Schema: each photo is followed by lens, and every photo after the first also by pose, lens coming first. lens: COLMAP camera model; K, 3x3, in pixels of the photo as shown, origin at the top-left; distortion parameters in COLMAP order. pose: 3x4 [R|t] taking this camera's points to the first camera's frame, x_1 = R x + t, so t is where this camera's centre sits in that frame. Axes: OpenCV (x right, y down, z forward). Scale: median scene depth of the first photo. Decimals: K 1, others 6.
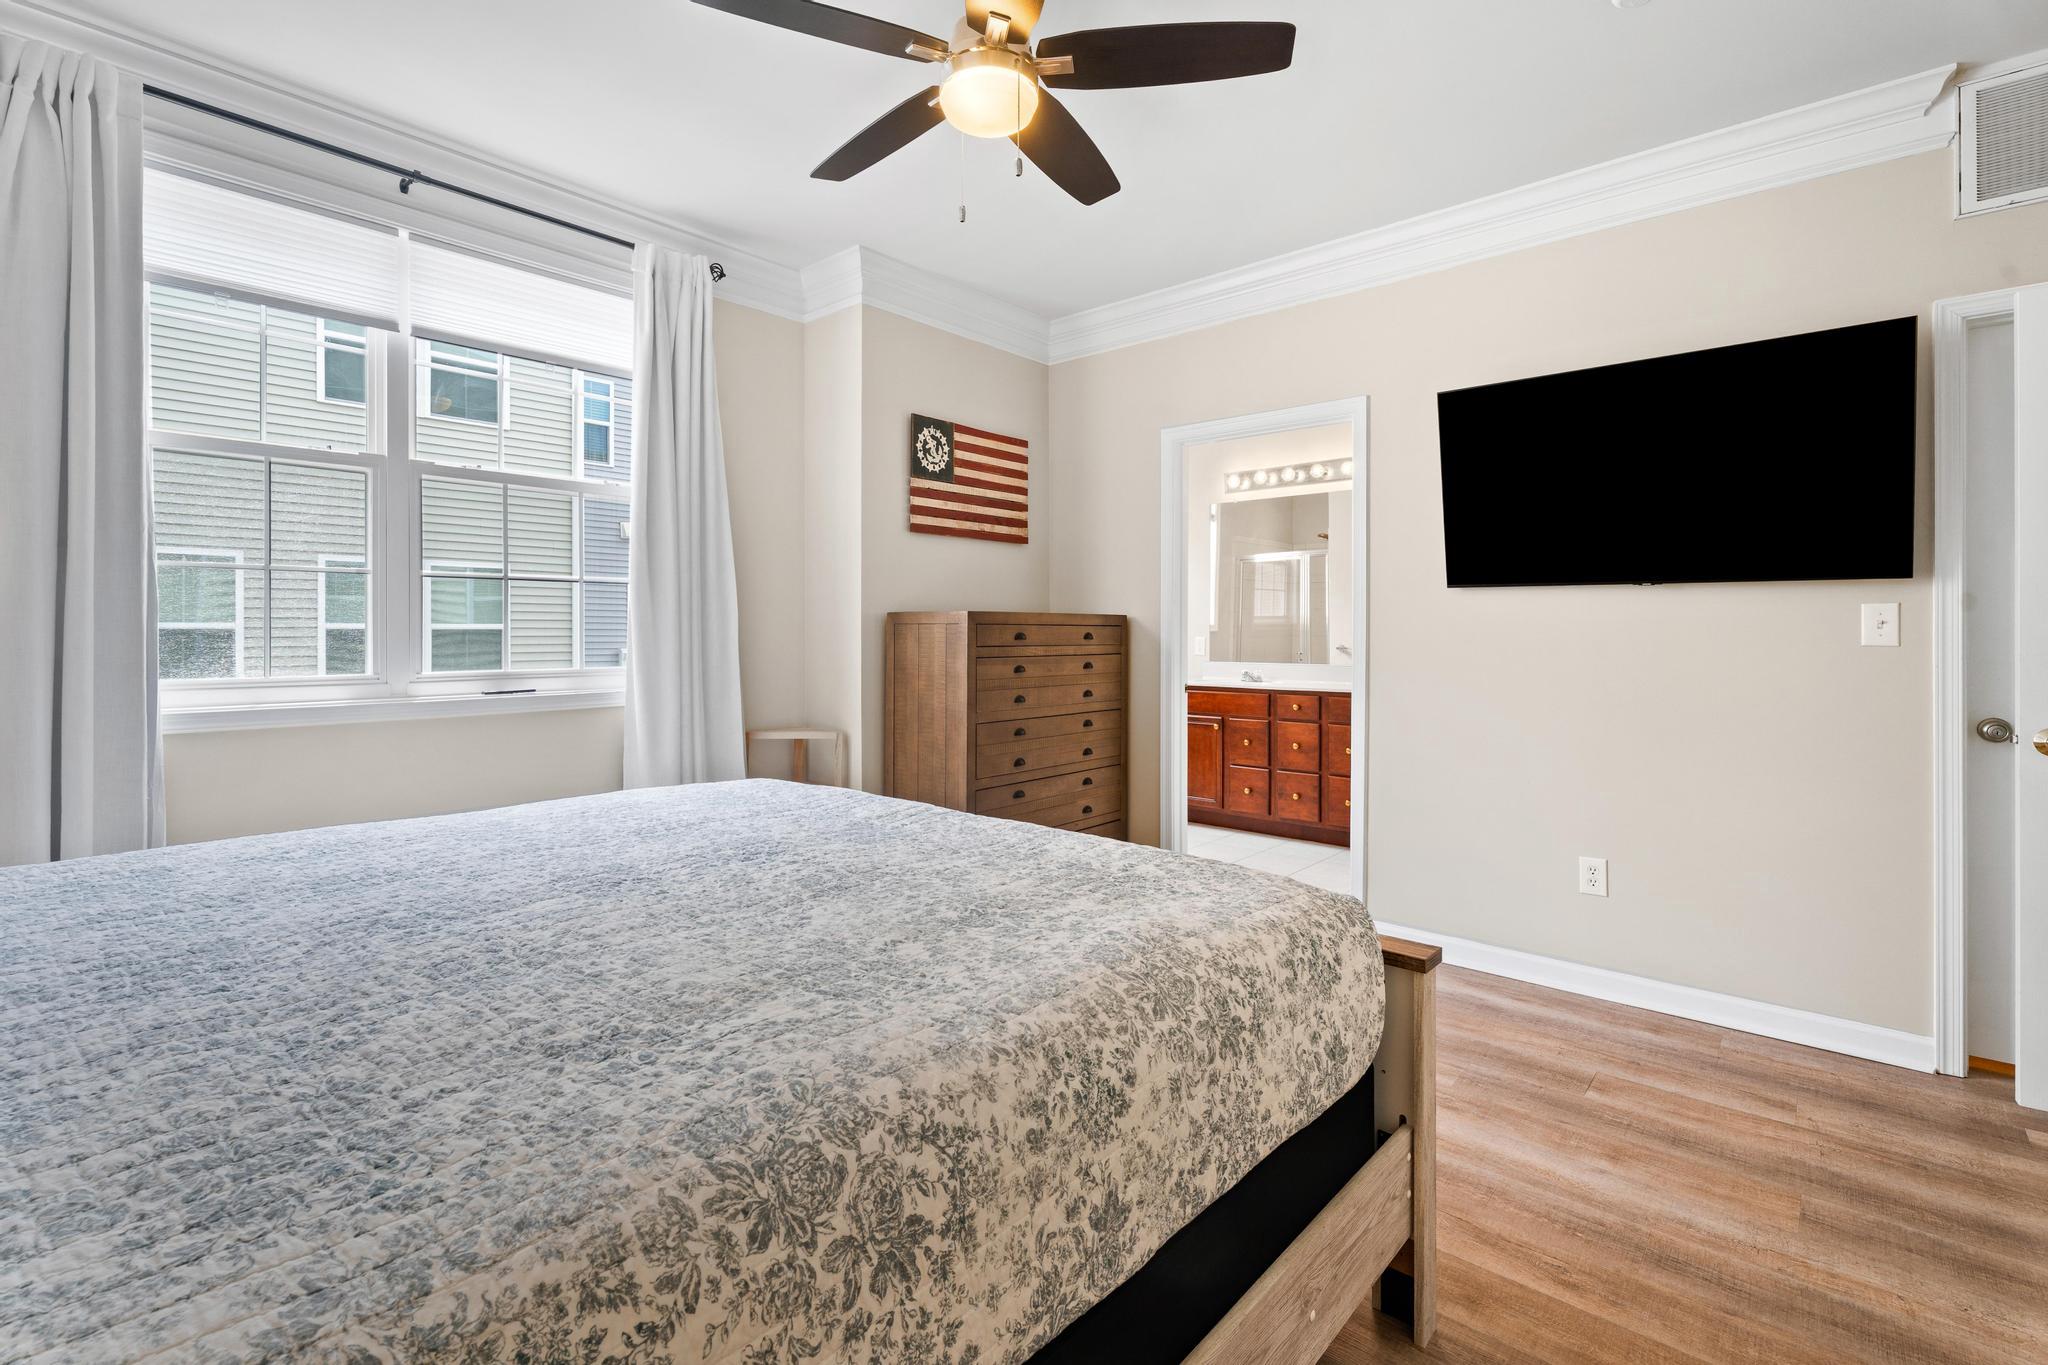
lens RADIAL K [[927.9, 0, 1025.7], [0, 927.9, 640.0], [0, 0, 1]] dist [-0.002159, 0.000444]
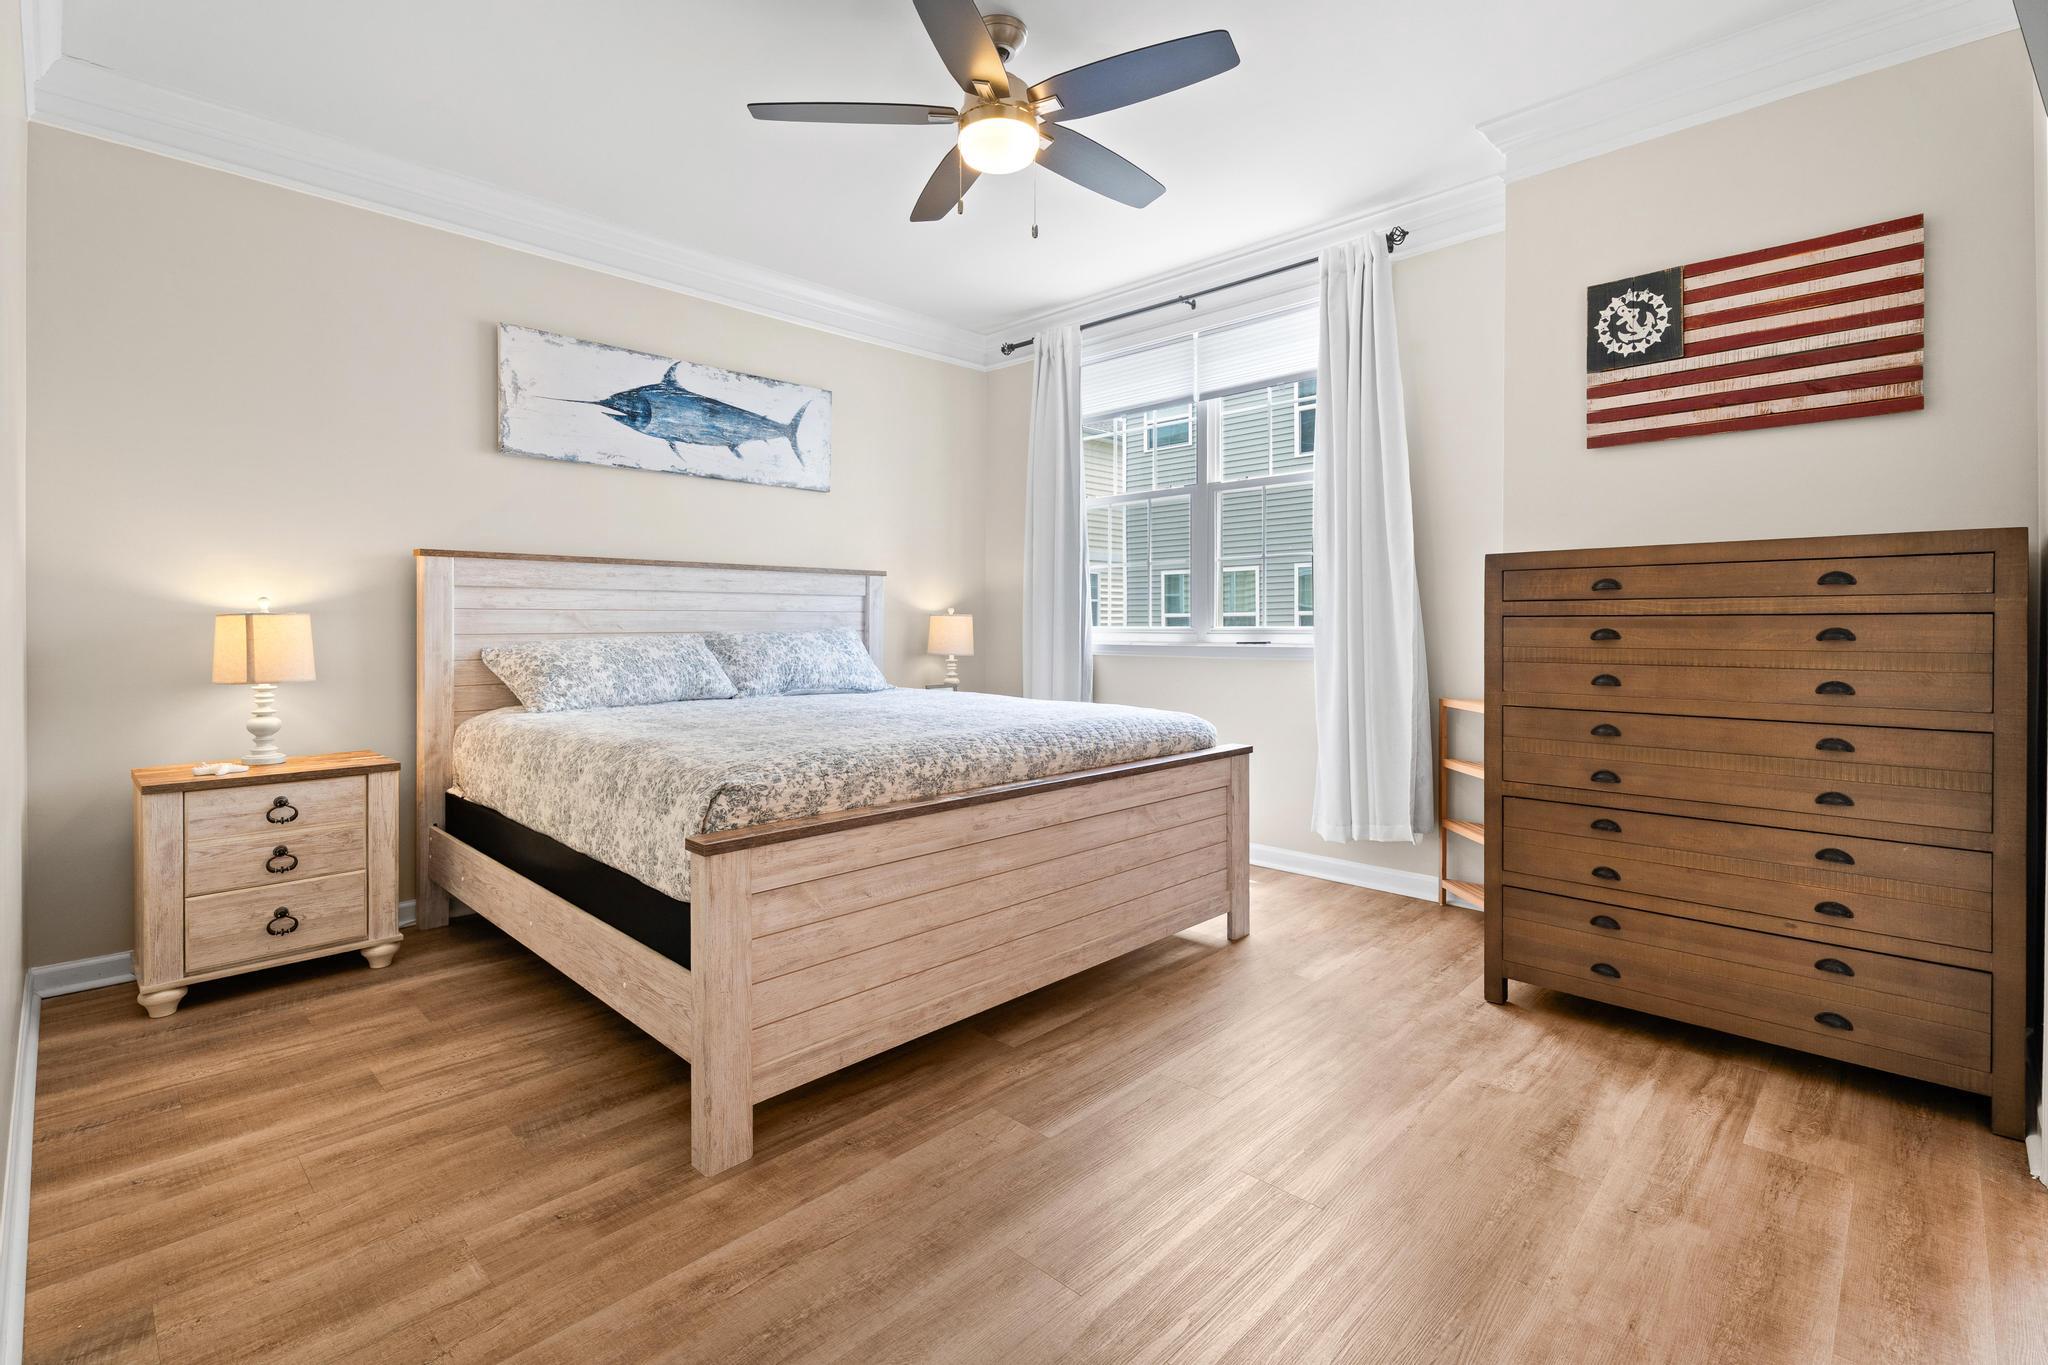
lens RADIAL K [[927.9, 0, 1025.7], [0, 927.9, 640.0], [0, 0, 1]] dist [-0.002159, 0.000444]
pose [[-0.049570, 0.016180, -0.998640, 0.632583], [-0.006391, 0.999843, 0.016517, 0.025476], [0.998750, 0.007201, -0.049459, 0.588929]]
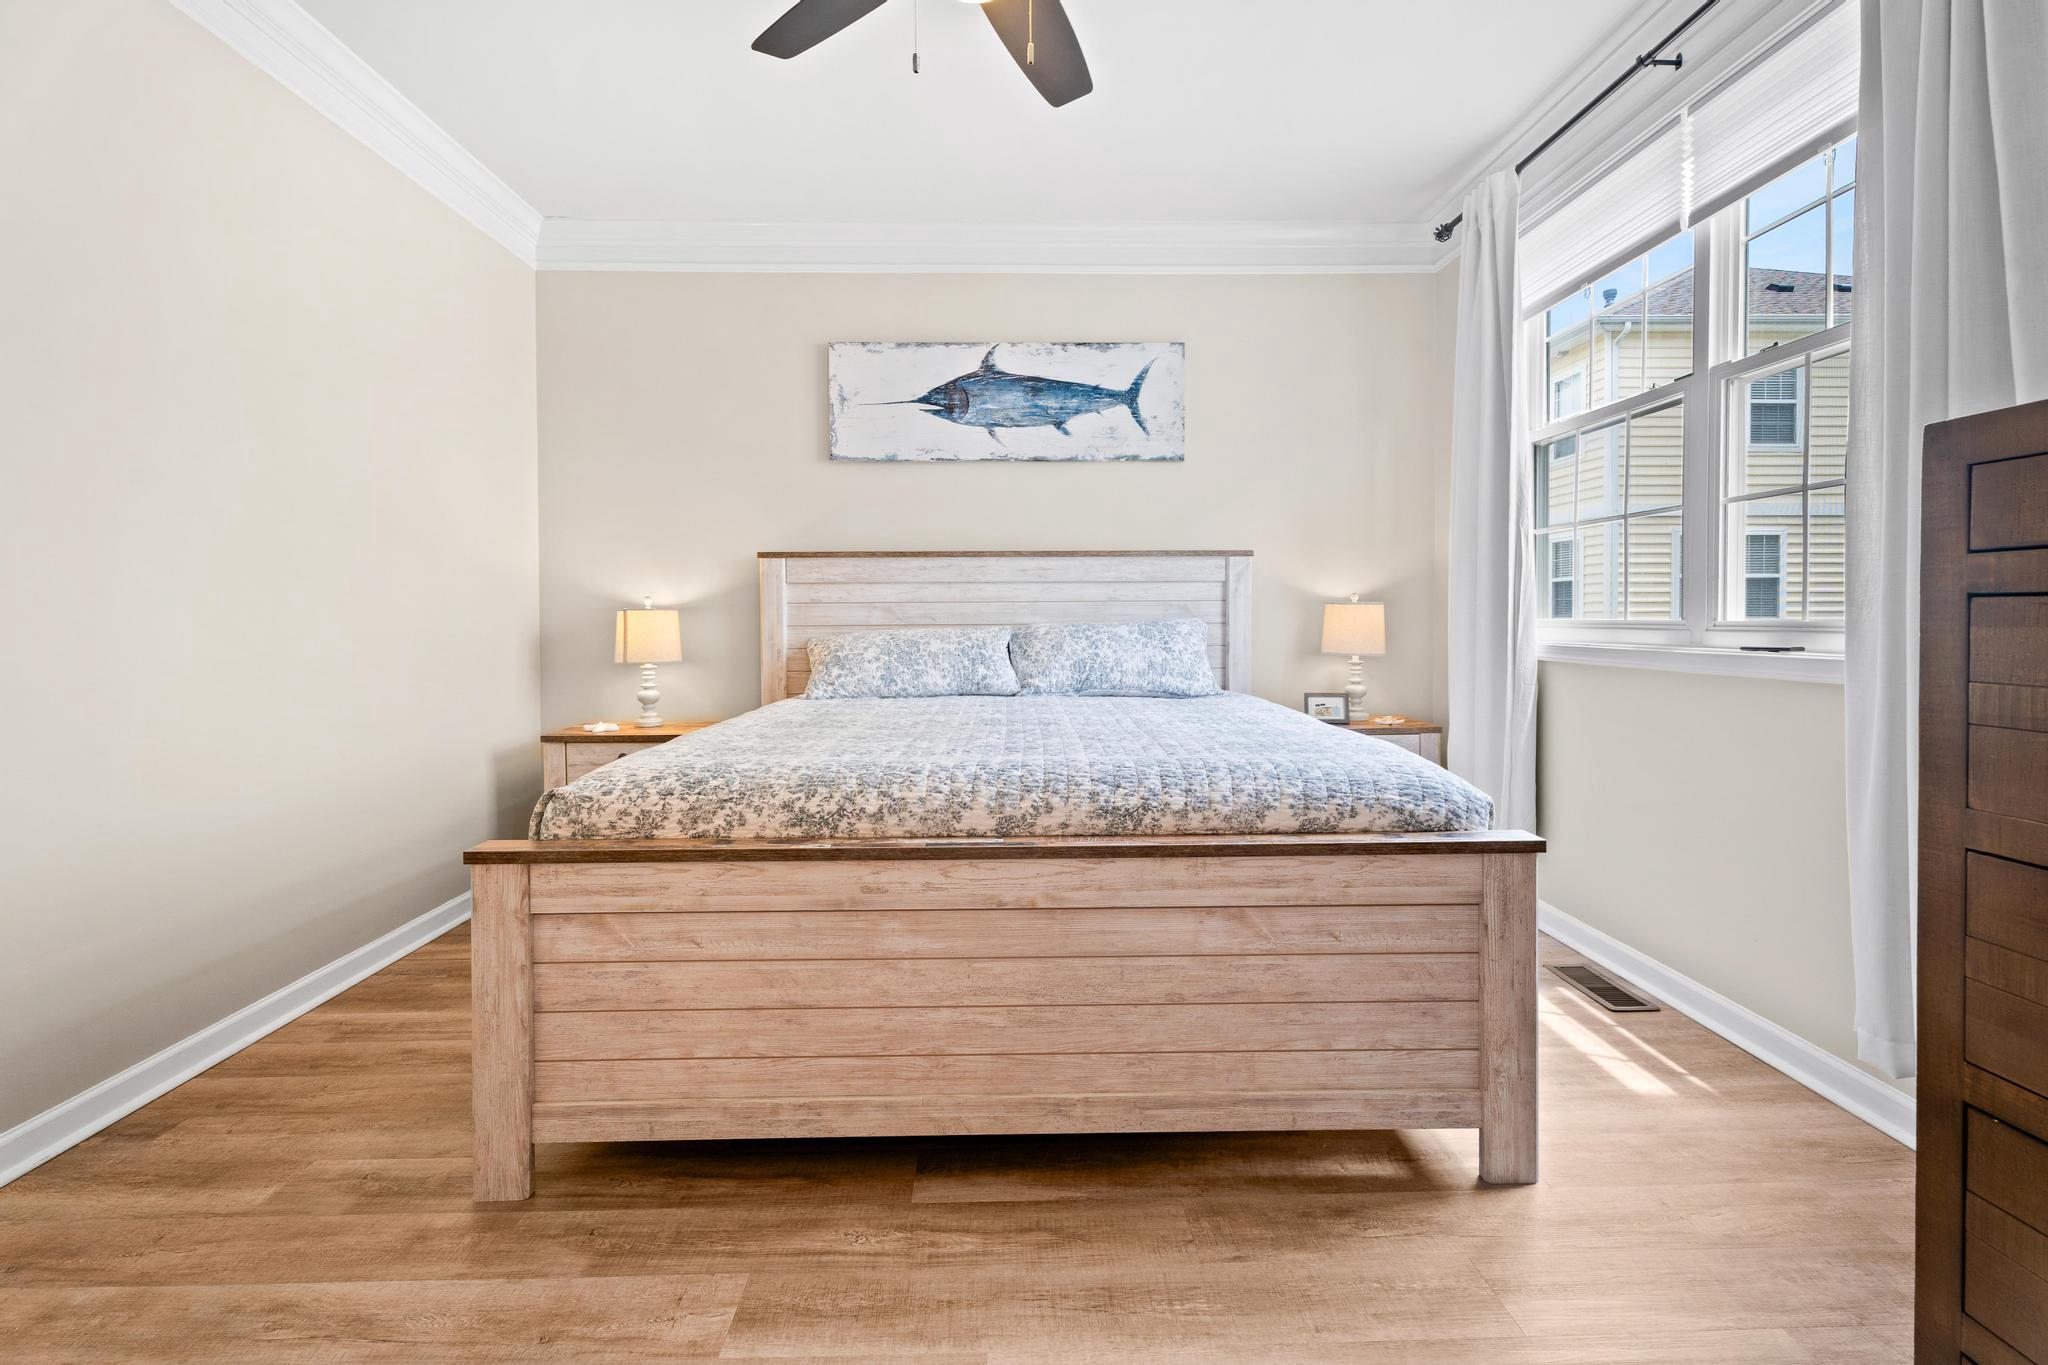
lens RADIAL K [[927.9, 0, 1025.7], [0, 927.9, 640.0], [0, 0, 1]] dist [-0.002159, 0.000444]
pose [[-0.730668, 0.020286, -0.682431, 0.284263], [-0.001555, 0.999506, 0.031376, 0.021937], [0.682731, 0.023987, -0.730276, 0.905411]]
